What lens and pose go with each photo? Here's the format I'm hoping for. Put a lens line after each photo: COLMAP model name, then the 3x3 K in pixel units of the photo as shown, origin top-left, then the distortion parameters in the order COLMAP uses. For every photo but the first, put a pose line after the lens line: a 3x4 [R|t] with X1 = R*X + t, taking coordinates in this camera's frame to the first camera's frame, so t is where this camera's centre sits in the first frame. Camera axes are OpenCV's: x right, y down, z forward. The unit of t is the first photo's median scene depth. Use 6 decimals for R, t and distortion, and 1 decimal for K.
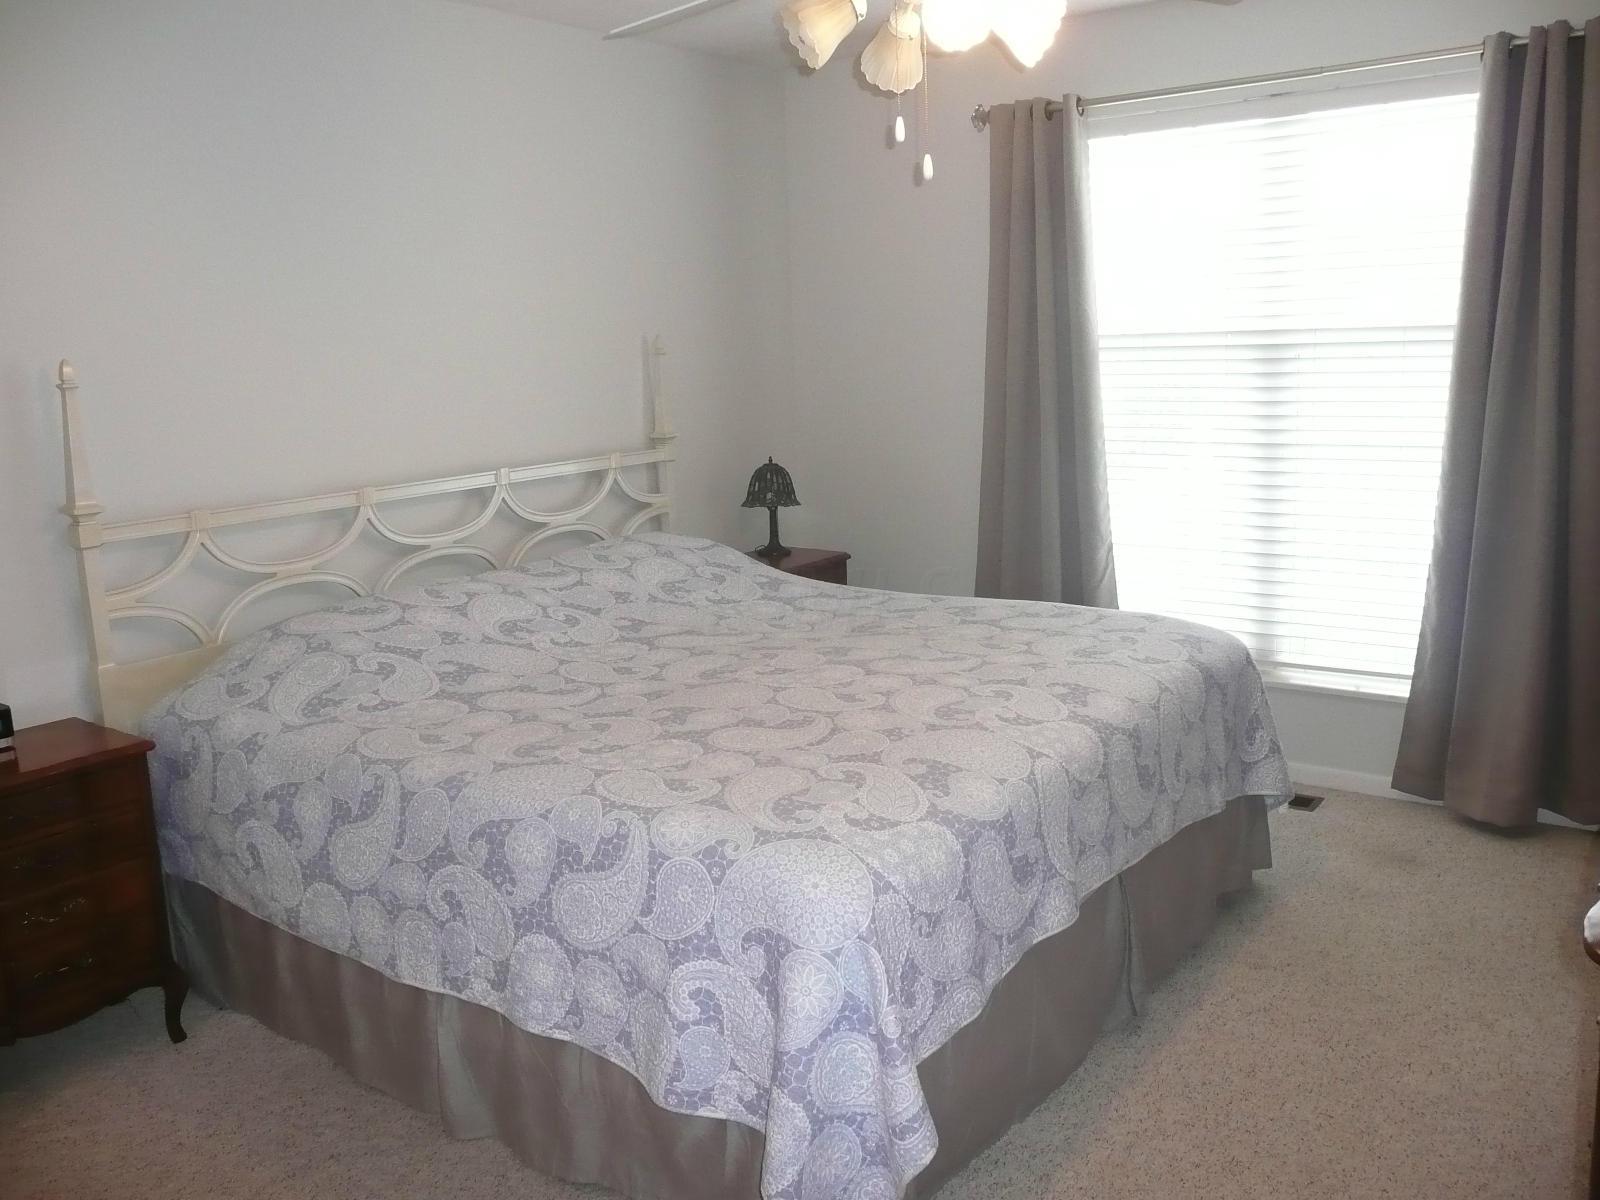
lens RADIAL K [[1344.5, 0, 798.8], [0, 1344.5, 597.0], [0, 0, 1]] dist [-0.033985, 0.029265]
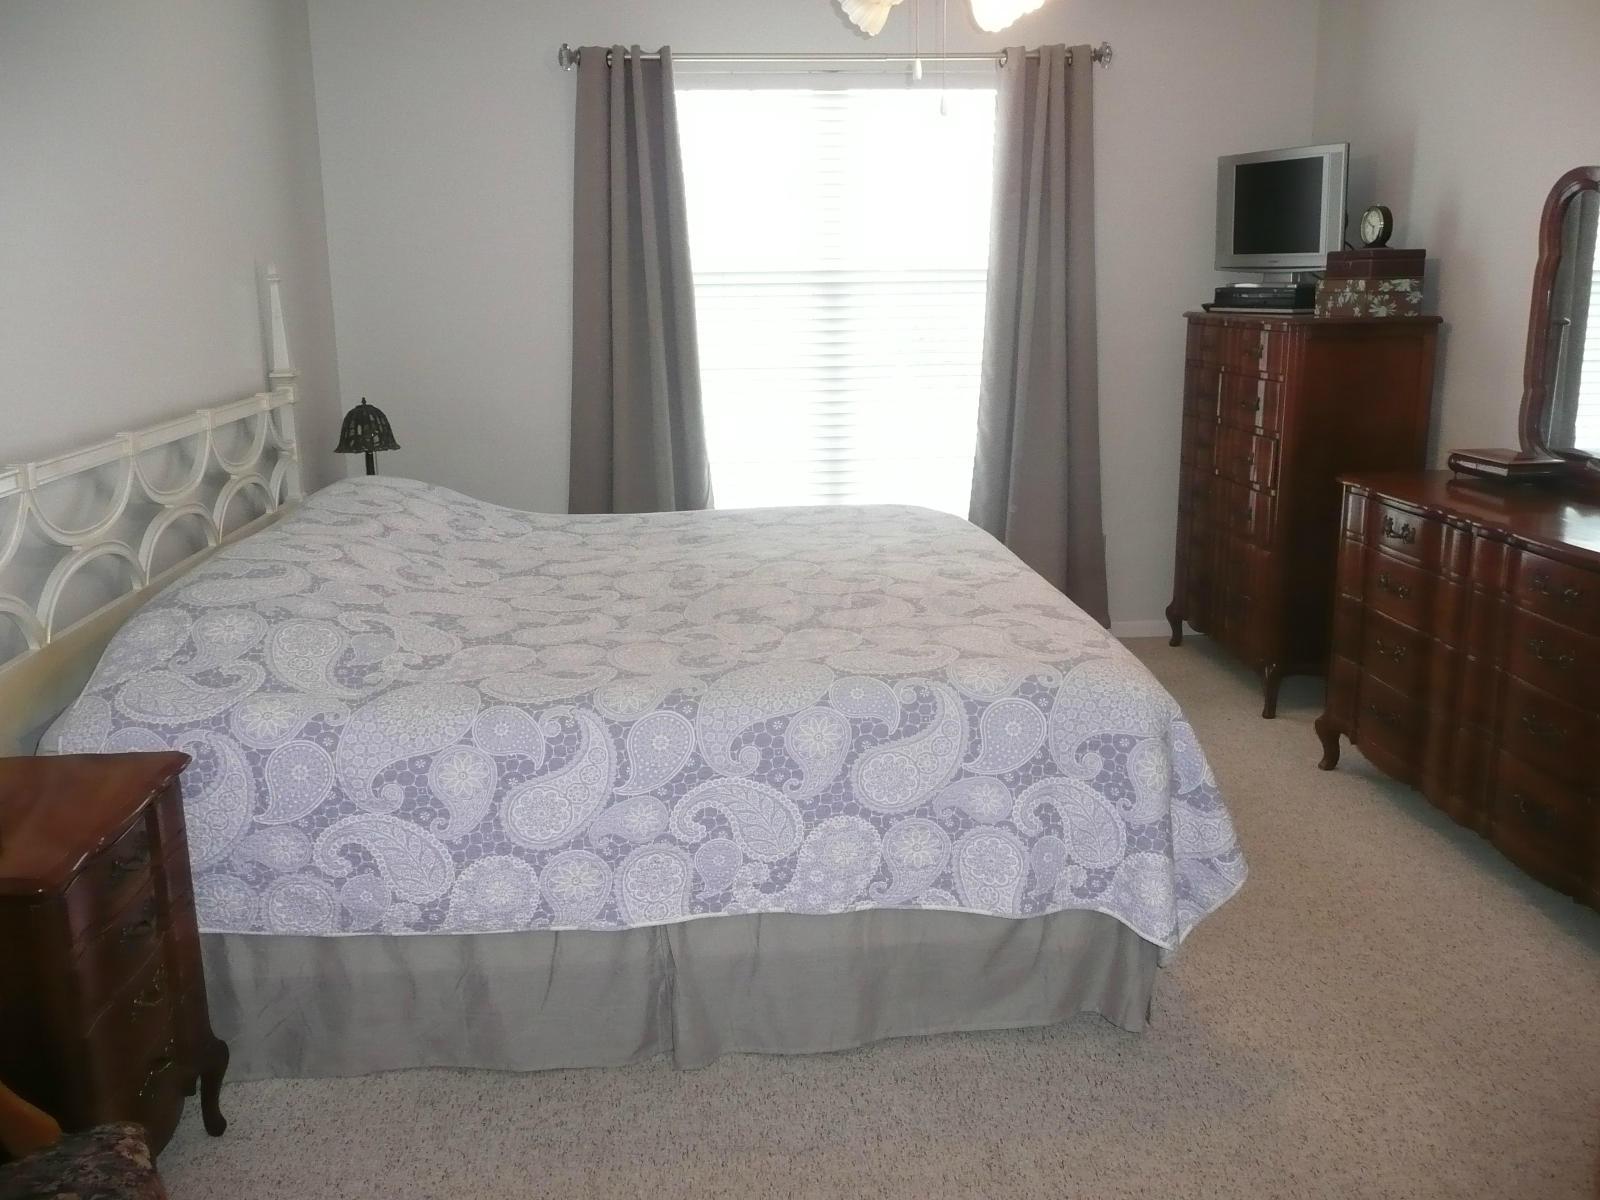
lens RADIAL K [[1344.5, 0, 794.9], [0, 1344.5, 594.9], [0, 0, 1]] dist [-0.033985, 0.029265]
pose [[0.746576, -0.127863, 0.652897, -0.816211], [0.114621, 0.991404, 0.063088, 0.012243], [-0.655352, 0.027736, 0.754814, 0.218288]]
